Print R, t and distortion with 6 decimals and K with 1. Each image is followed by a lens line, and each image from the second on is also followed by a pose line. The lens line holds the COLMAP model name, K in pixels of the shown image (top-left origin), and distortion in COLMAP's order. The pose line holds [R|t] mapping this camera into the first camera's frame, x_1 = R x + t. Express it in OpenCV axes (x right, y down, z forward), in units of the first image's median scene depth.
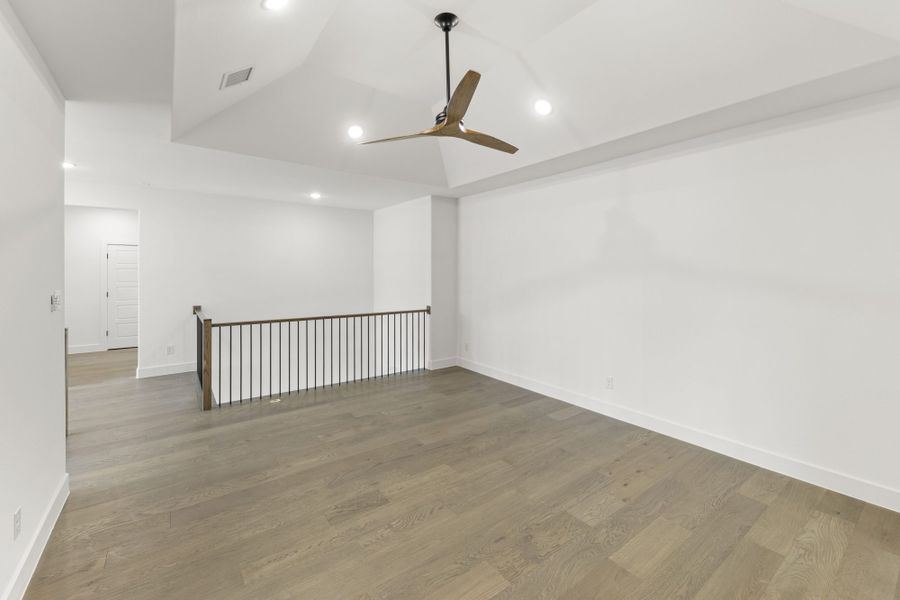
lens RADIAL K [[377.3, 0, 445.4], [0, 377.3, 301.2], [0, 0, 1]] dist [-0.002447, -0.000356]
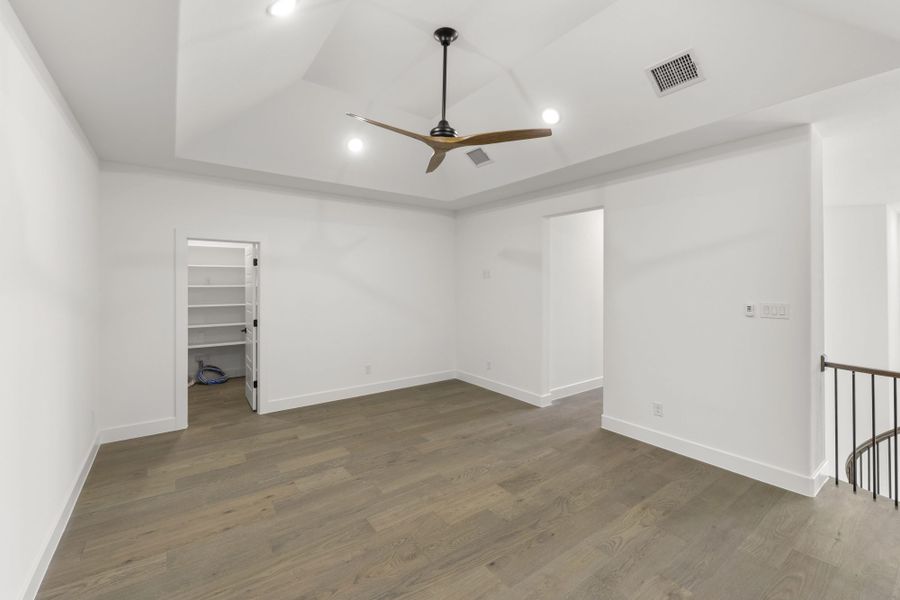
lens RADIAL K [[377.3, 0, 445.4], [0, 377.3, 301.2], [0, 0, 1]] dist [-0.002447, -0.000356]
pose [[-0.999939, -0.003202, -0.010543, 0.021908], [-0.004433, 0.992892, 0.118933, -0.151292], [0.010087, 0.118972, -0.992846, 1.981277]]
